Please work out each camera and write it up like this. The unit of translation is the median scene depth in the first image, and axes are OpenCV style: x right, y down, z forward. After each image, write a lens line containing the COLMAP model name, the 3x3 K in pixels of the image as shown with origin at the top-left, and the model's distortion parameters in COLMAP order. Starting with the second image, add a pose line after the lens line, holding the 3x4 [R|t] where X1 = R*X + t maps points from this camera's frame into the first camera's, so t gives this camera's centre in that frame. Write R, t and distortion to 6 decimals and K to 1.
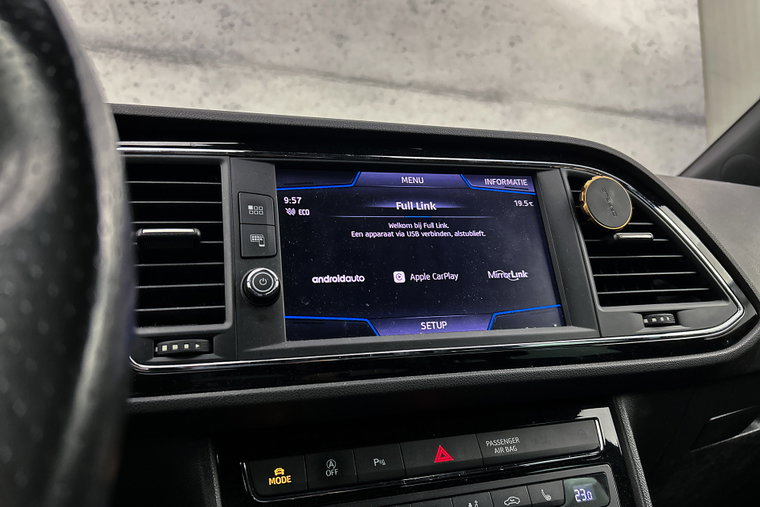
lens RADIAL K [[568.9, 0, 383.7], [0, 568.9, 260.9], [0, 0, 1]] dist [0.053728, -0.065431]
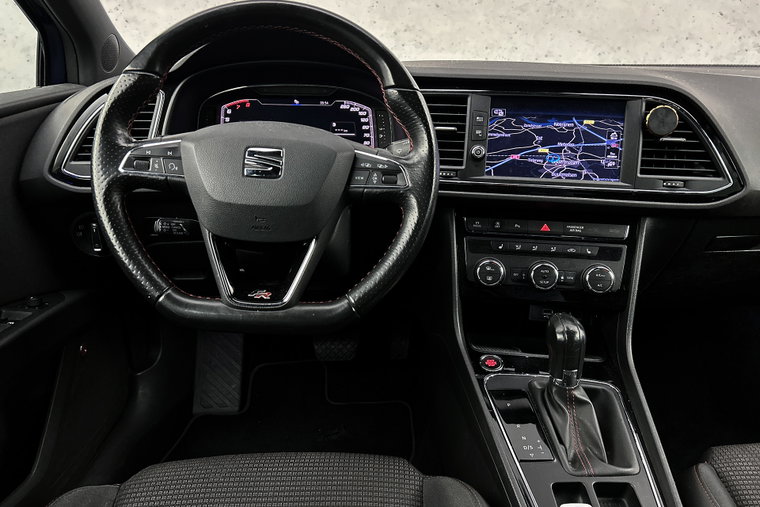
lens RADIAL K [[568.9, 0, 374.7], [0, 568.9, 258.9], [0, 0, 1]] dist [0.053728, -0.065431]
pose [[0.907949, 0.189407, -0.373836, 0.364829], [-0.032592, 0.921251, 0.387601, -0.439005], [0.417811, -0.339738, 0.842622, -1.338129]]
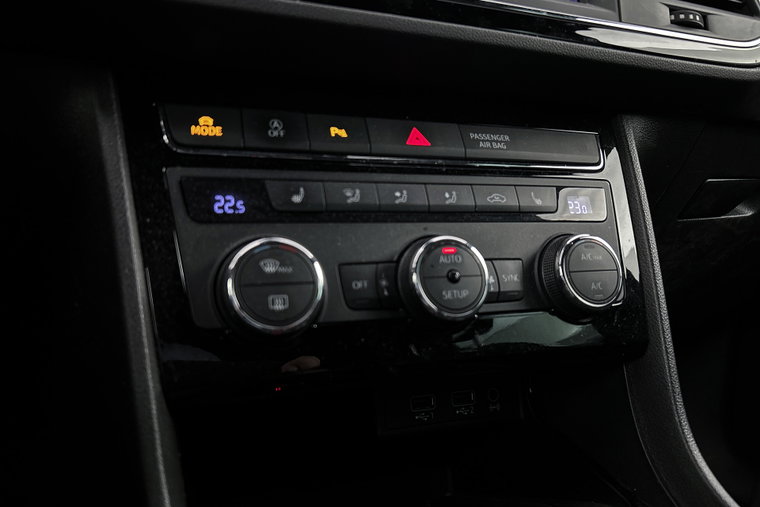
lens RADIAL K [[568.9, 0, 372.9], [0, 568.9, 250.6], [0, 0, 1]] dist [0.053728, -0.065431]
pose [[0.995097, 0.055034, 0.082178, -0.014449], [-0.067827, 0.984451, 0.162038, 0.356131], [-0.071983, -0.166818, 0.983357, 0.191330]]
